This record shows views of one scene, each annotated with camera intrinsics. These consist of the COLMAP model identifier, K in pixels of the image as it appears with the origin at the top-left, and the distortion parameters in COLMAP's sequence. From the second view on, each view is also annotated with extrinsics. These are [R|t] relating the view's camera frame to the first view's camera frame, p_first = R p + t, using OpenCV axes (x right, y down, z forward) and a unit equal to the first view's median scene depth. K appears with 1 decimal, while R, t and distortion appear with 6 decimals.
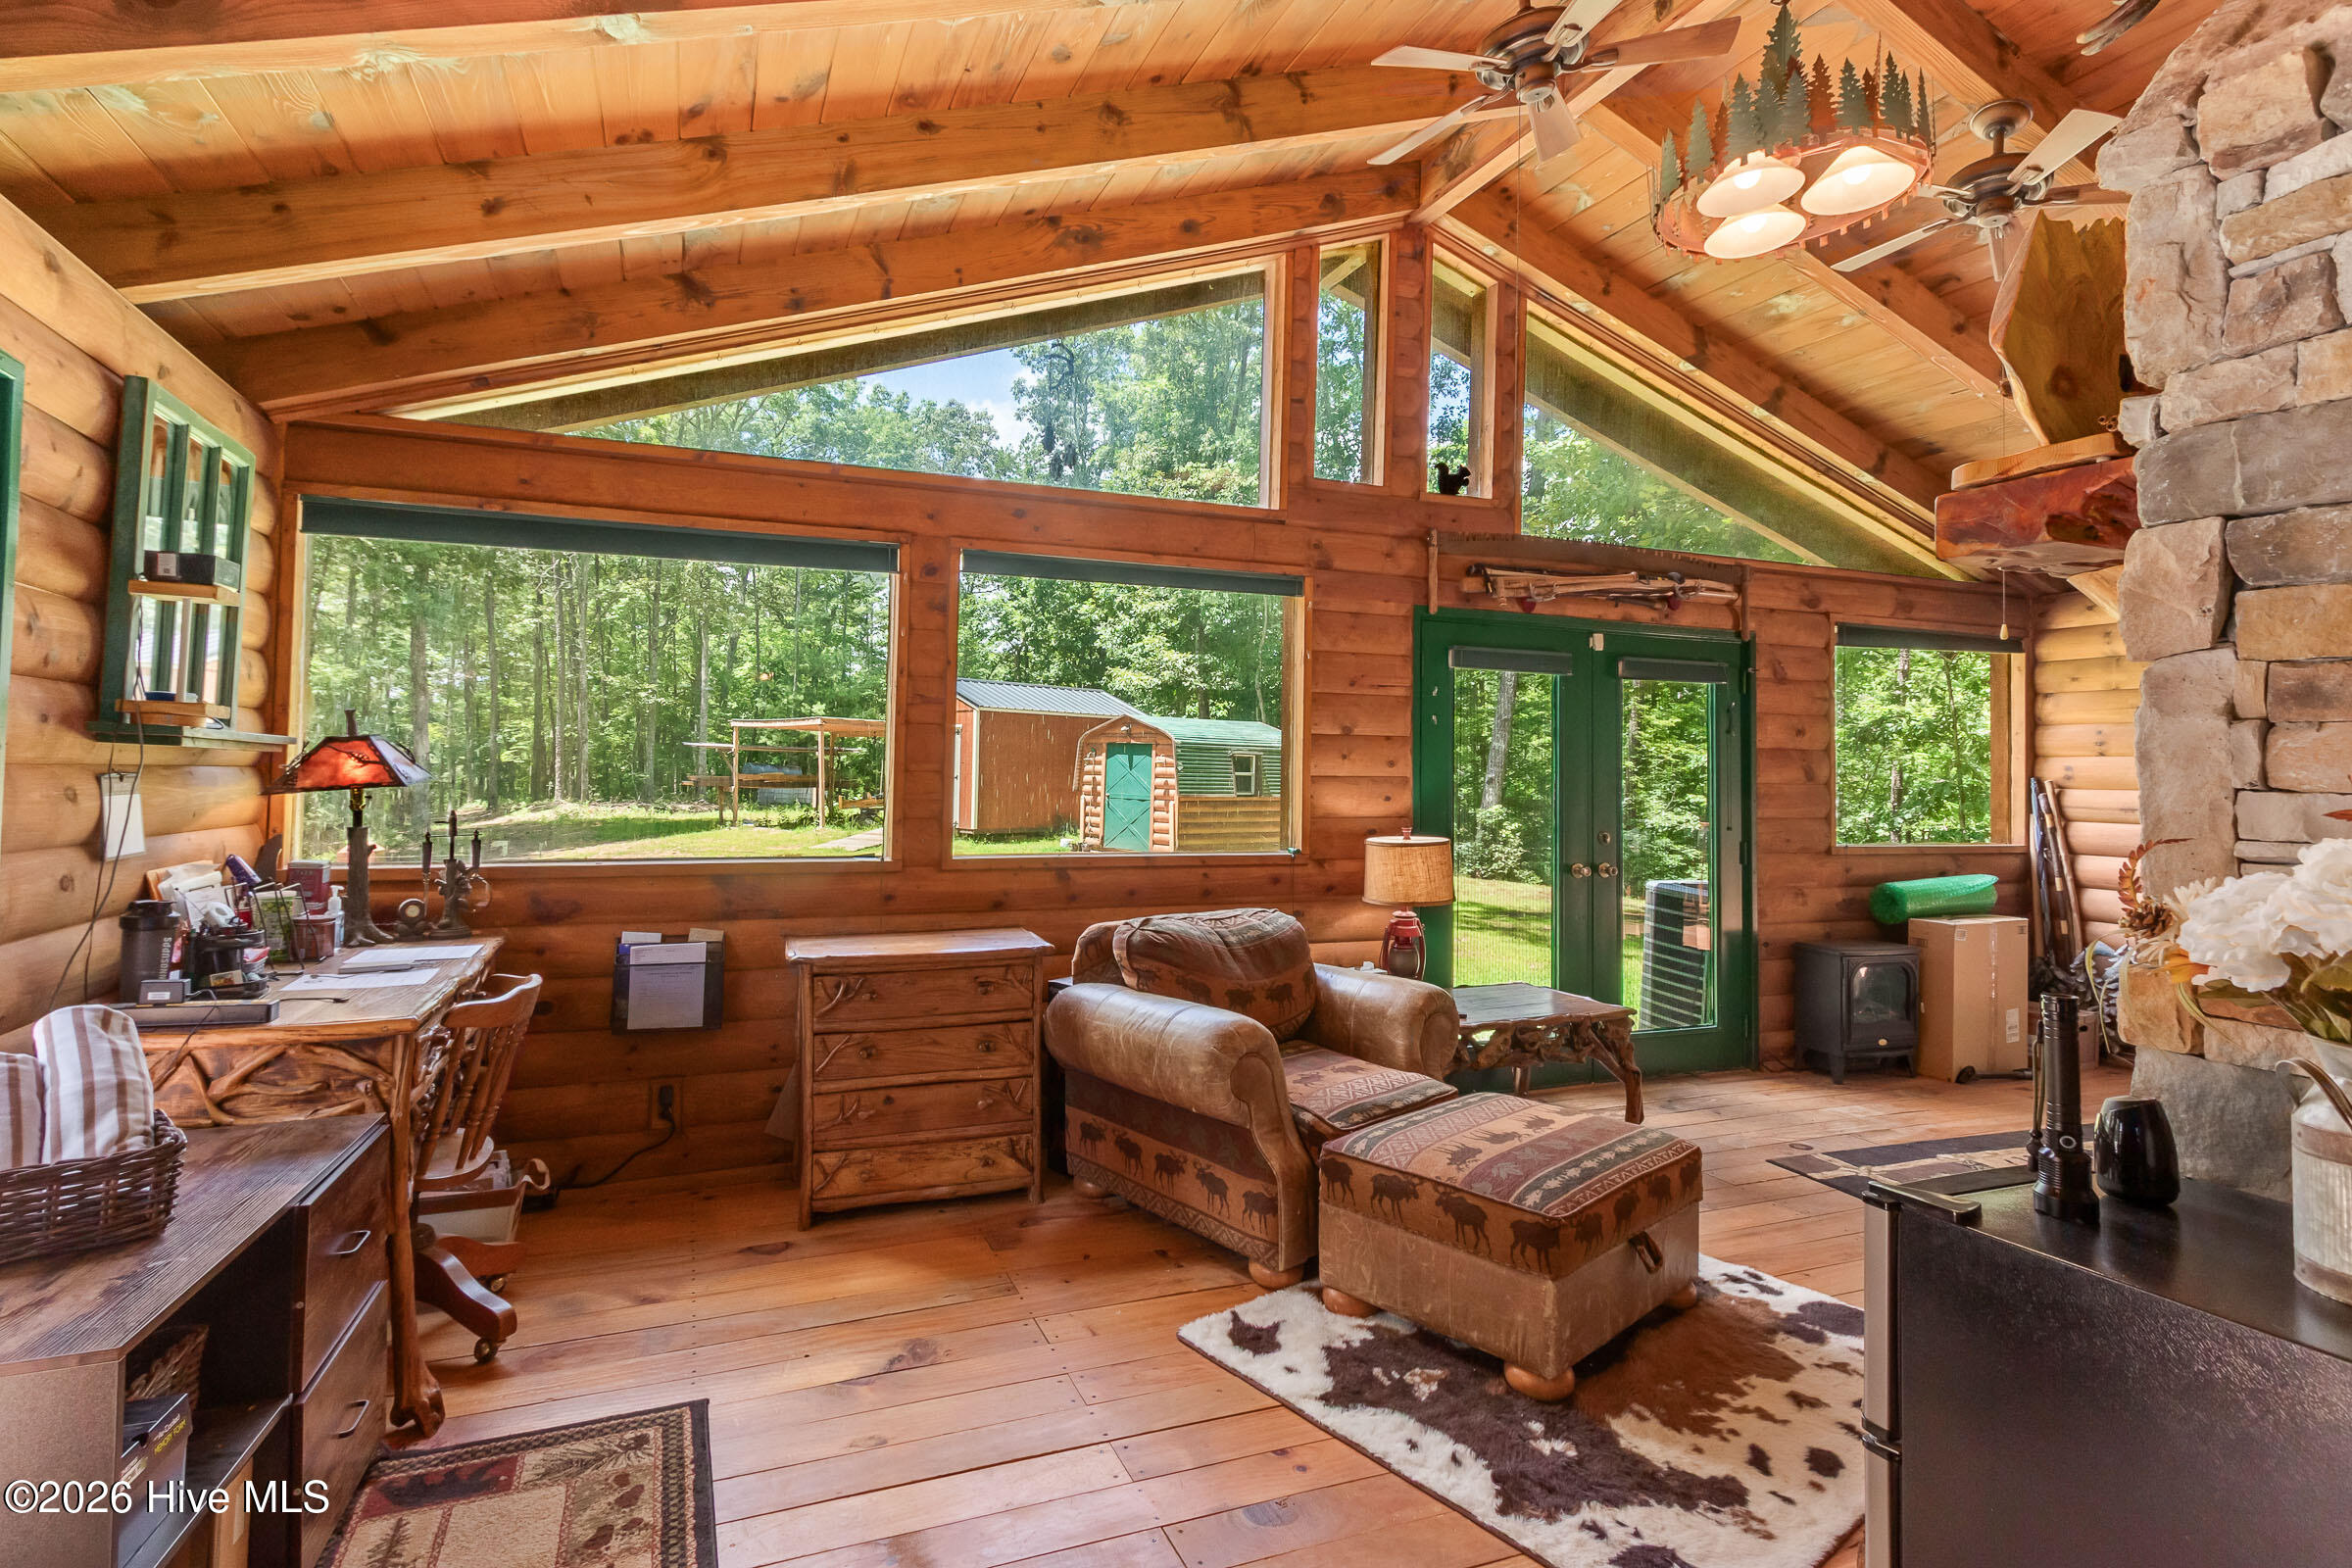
lens RADIAL K [[1147.2, 0, 1118.3], [0, 1147.2, 734.4], [0, 0, 1]] dist [0.000411, 0.007470]
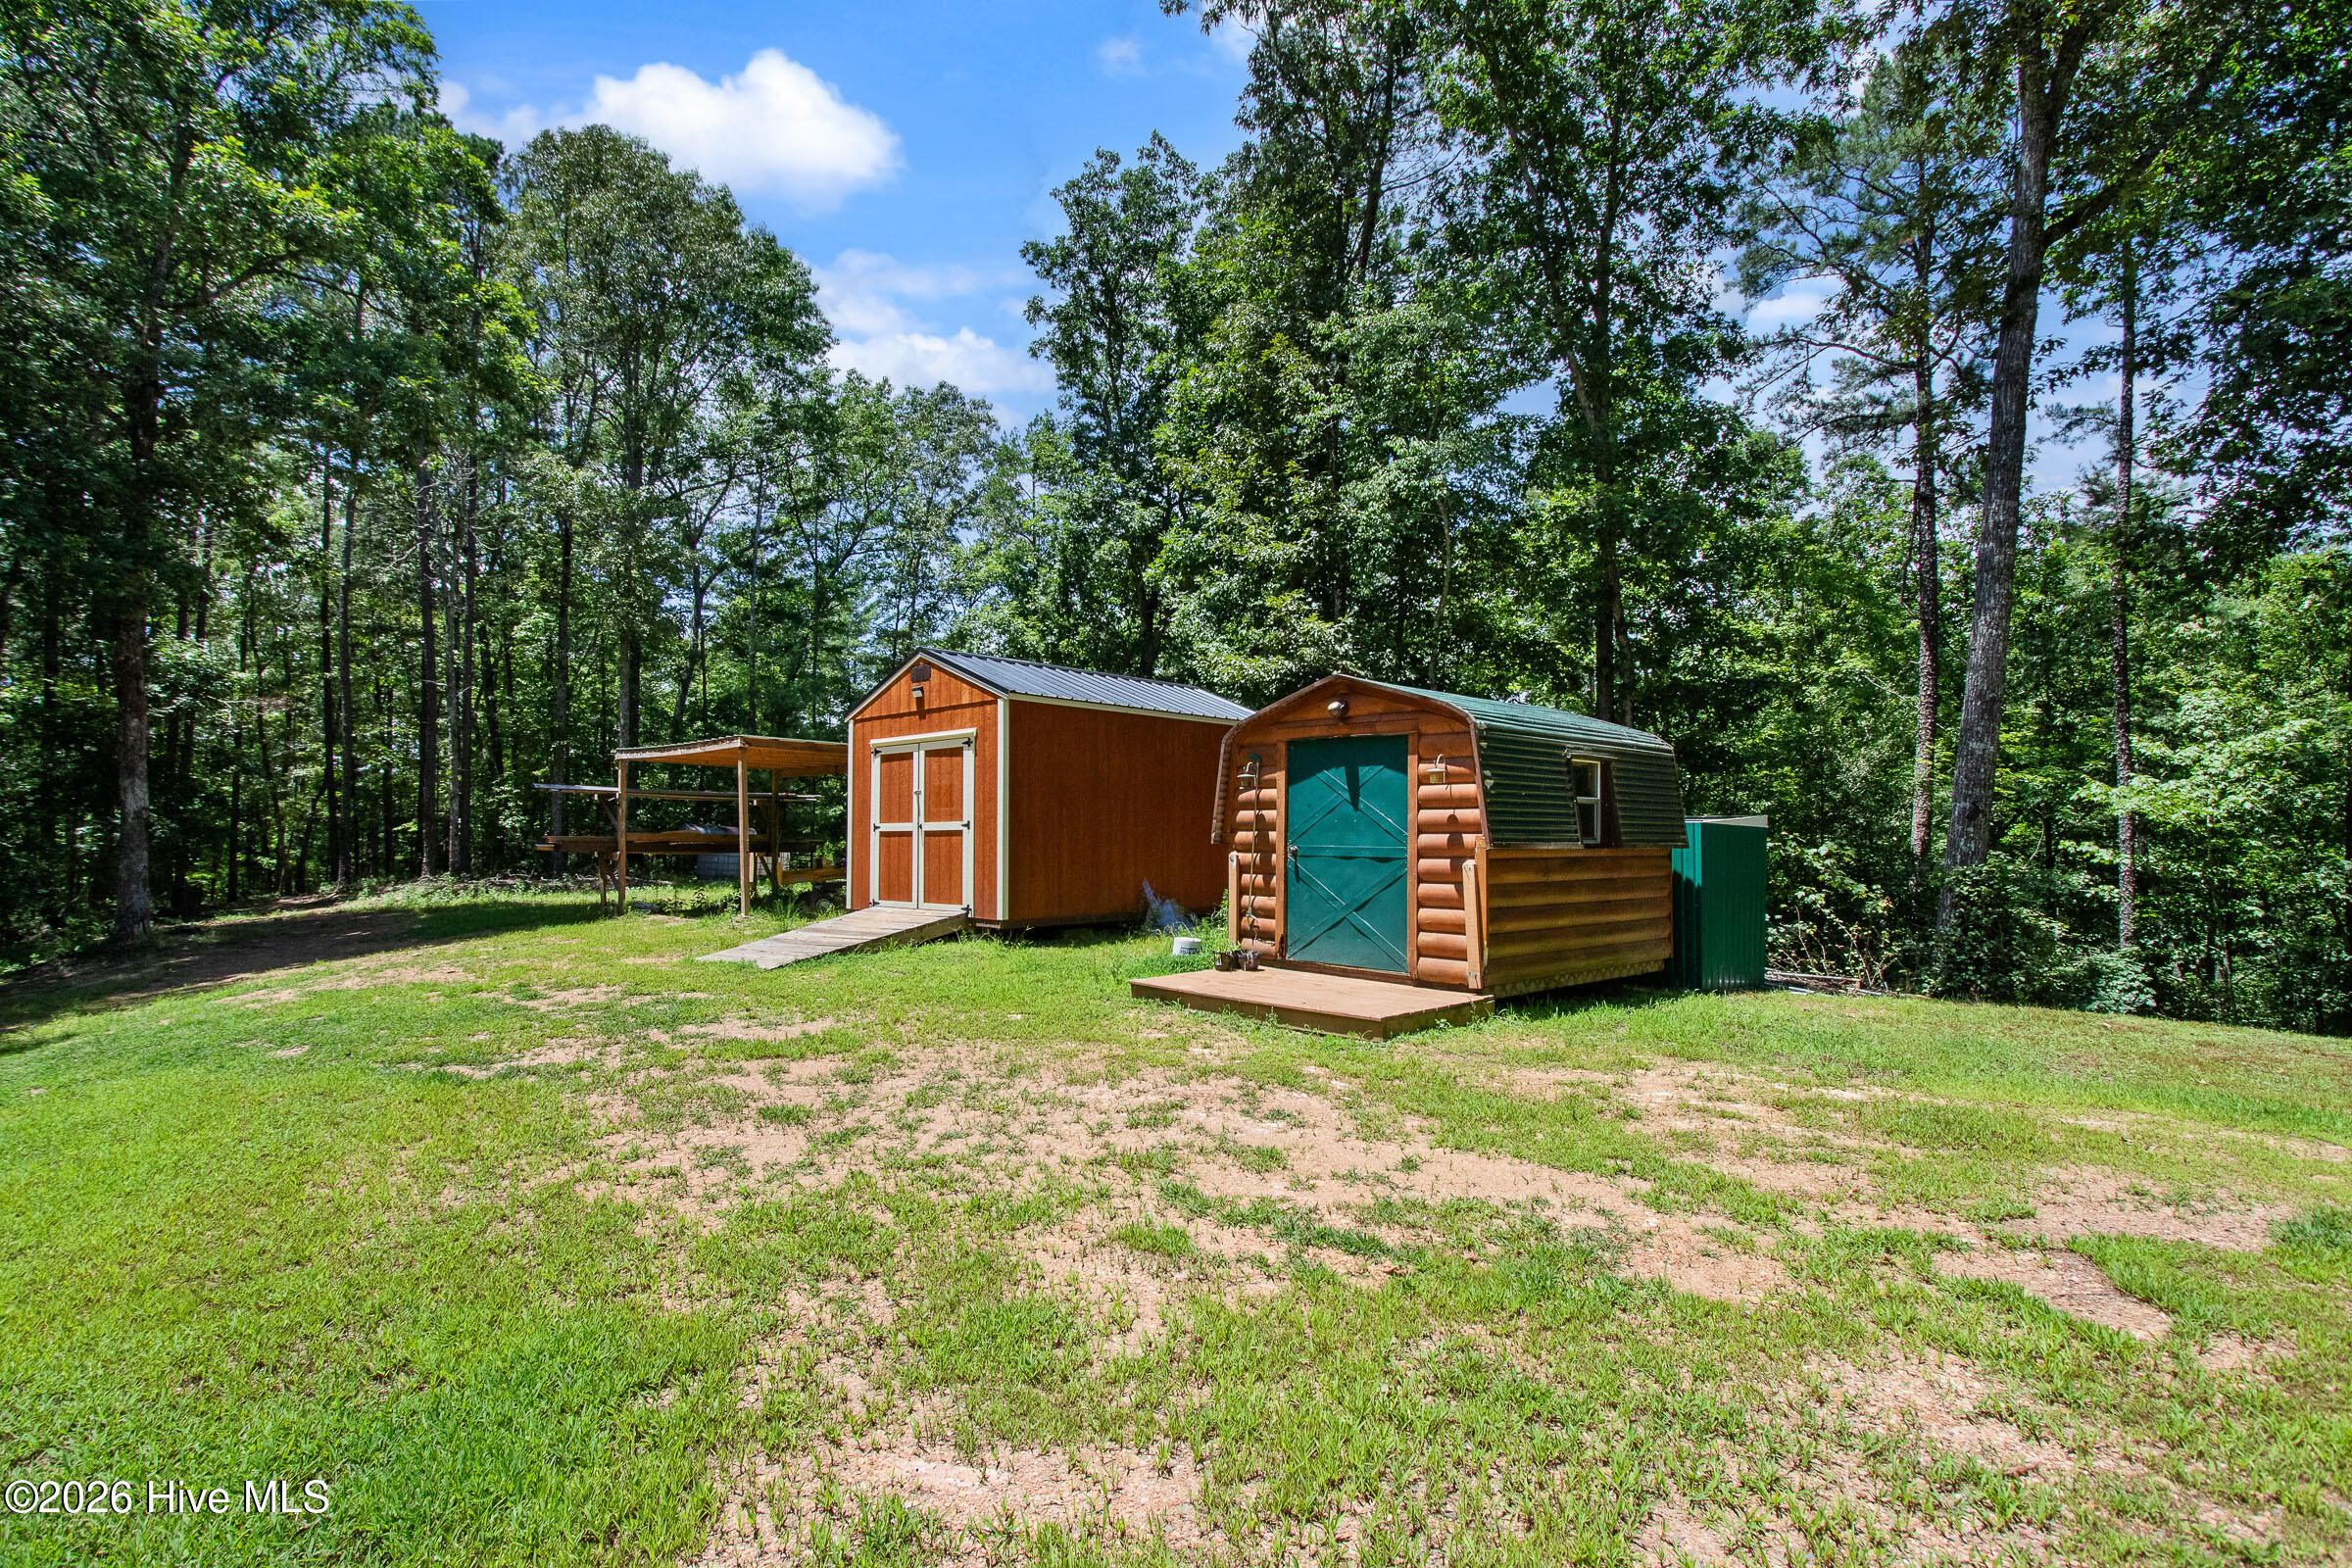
lens RADIAL K [[1091.4, 0, 1131.9], [0, 1091.4, 785.8], [0, 0, 1]] dist [-0.015542, -0.000372]
pose [[0.999525, -0.014415, 0.027248, -0.497961], [0.014859, 0.999759, -0.016142, 0.183448], [-0.027009, 0.016539, 0.999498, 3.085050]]
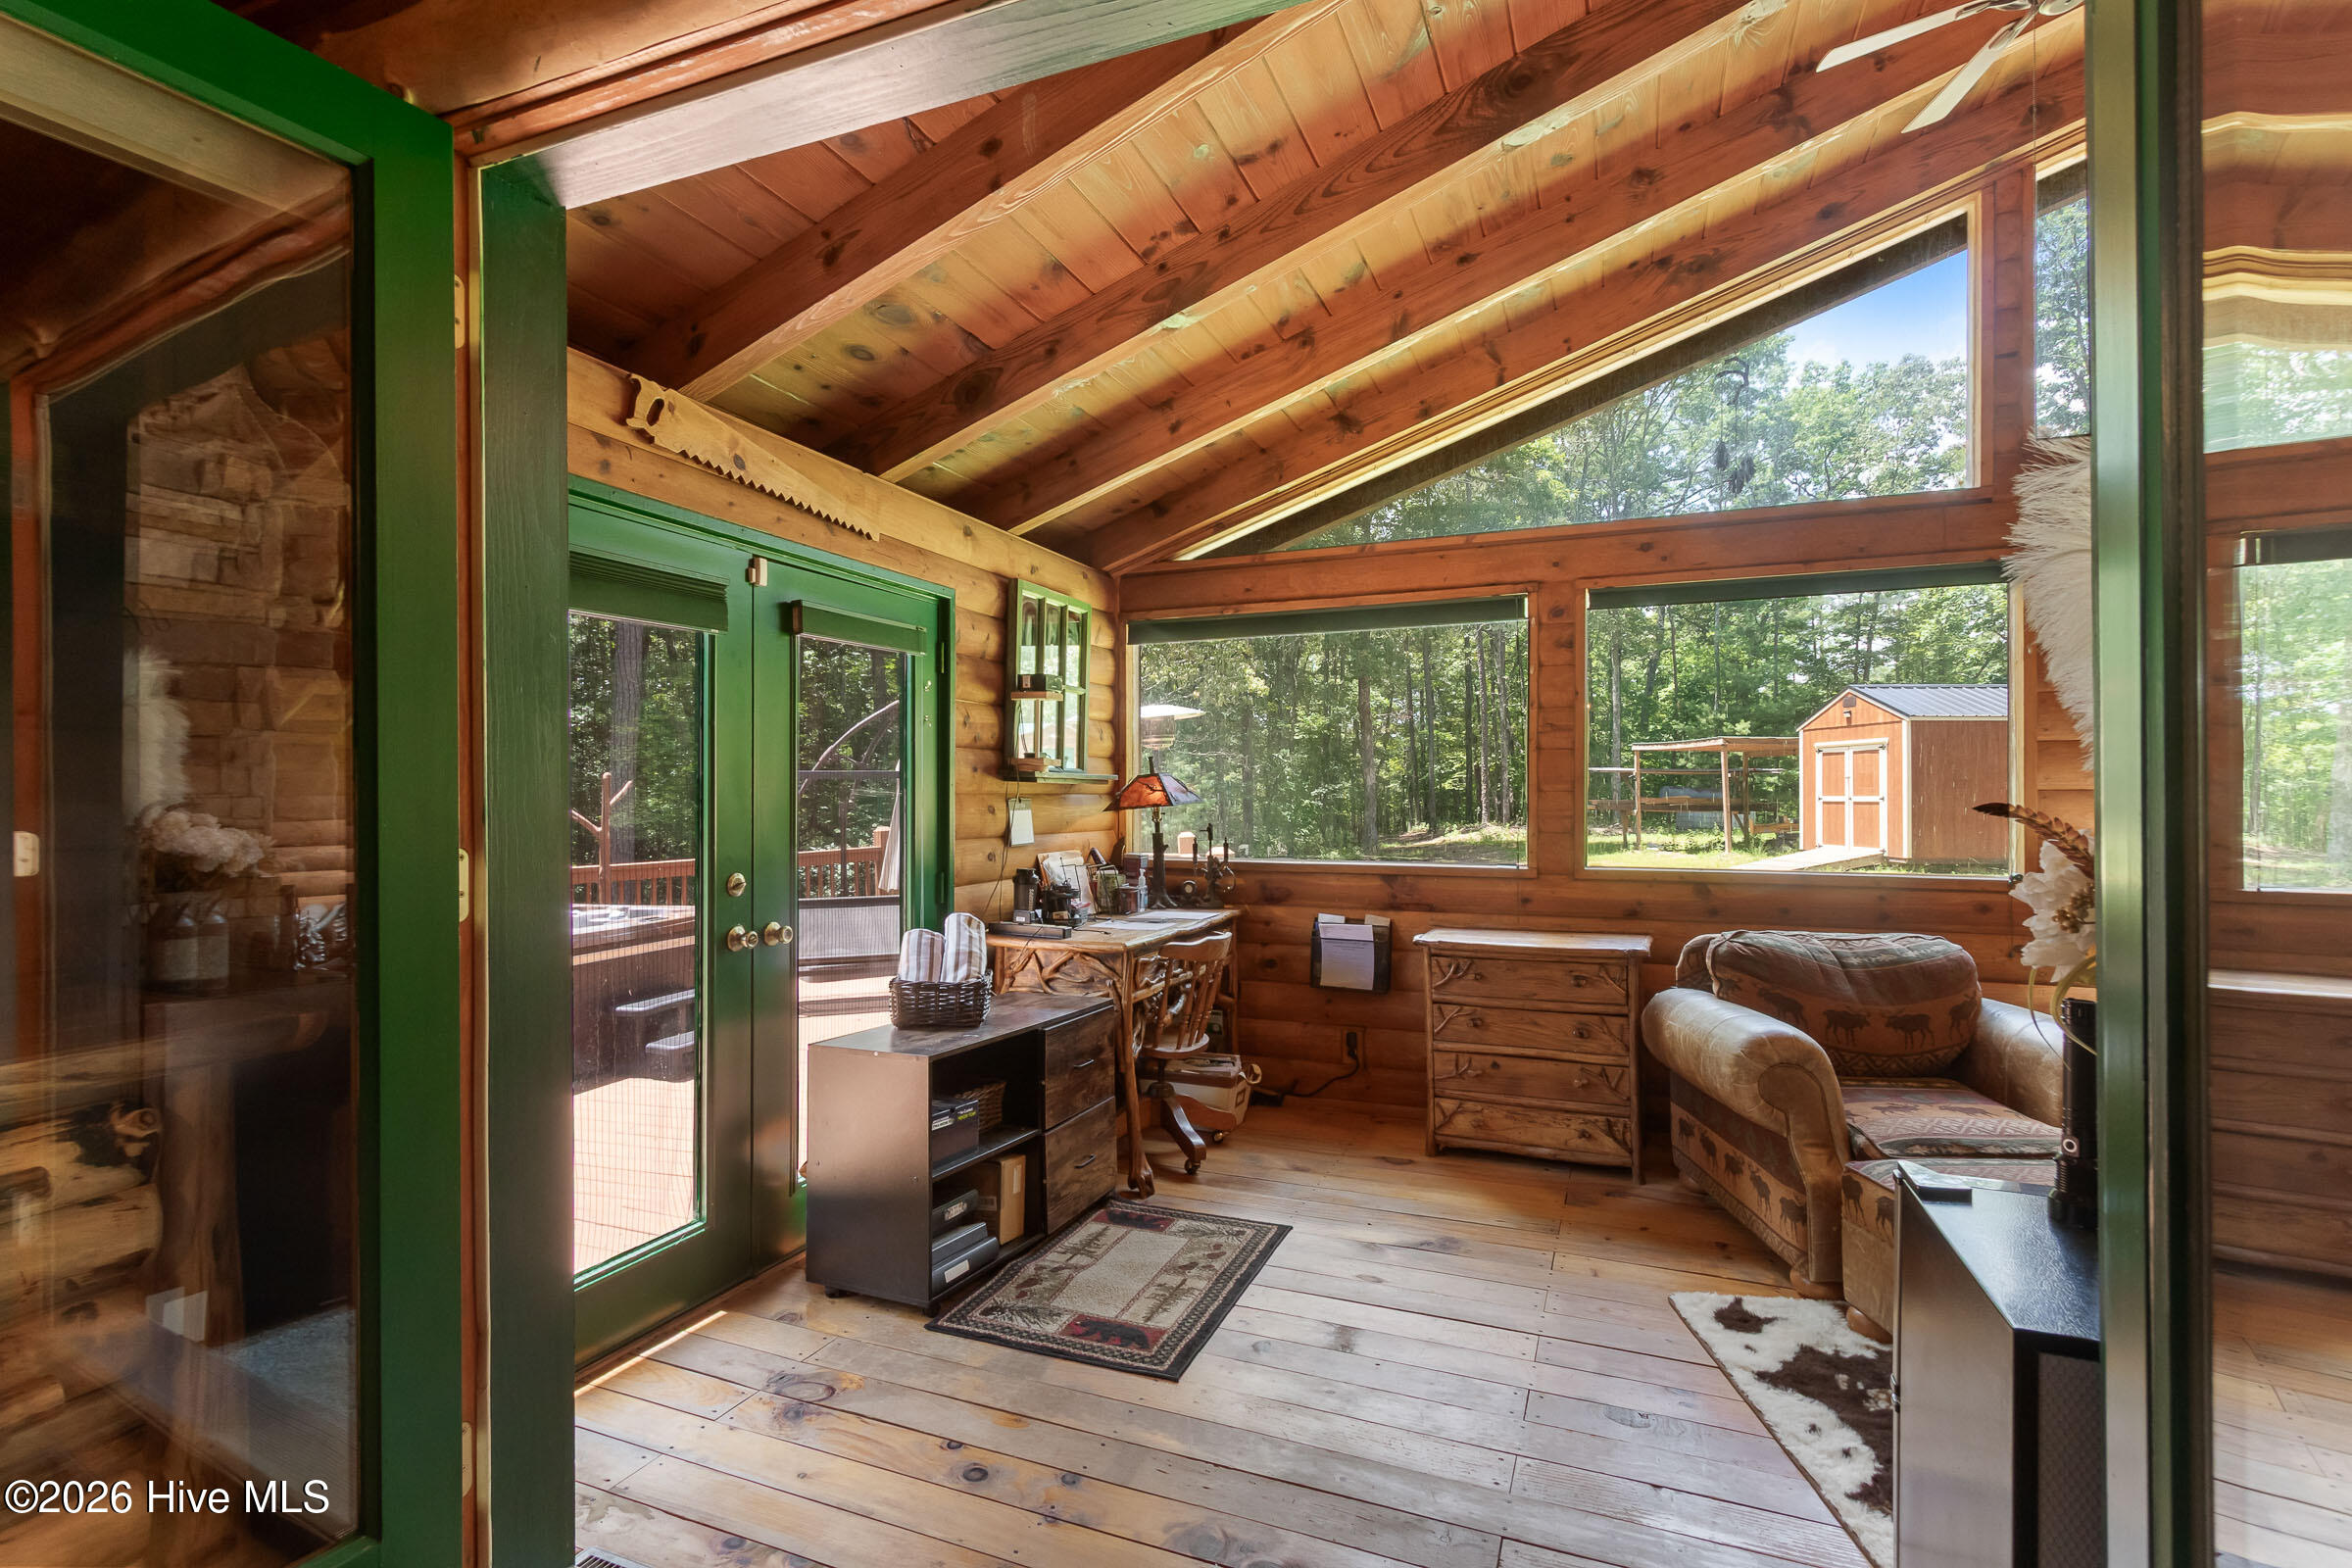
lens RADIAL K [[1127.5, 0, 1133.2], [0, 1127.5, 780.6], [0, 0, 1]] dist [0.004155, -0.000158]
pose [[0.713234, -0.021291, -0.700602, 0.354950], [0.034083, 0.999410, 0.004326, 0.003176], [0.700096, -0.026964, 0.713539, -0.096178]]
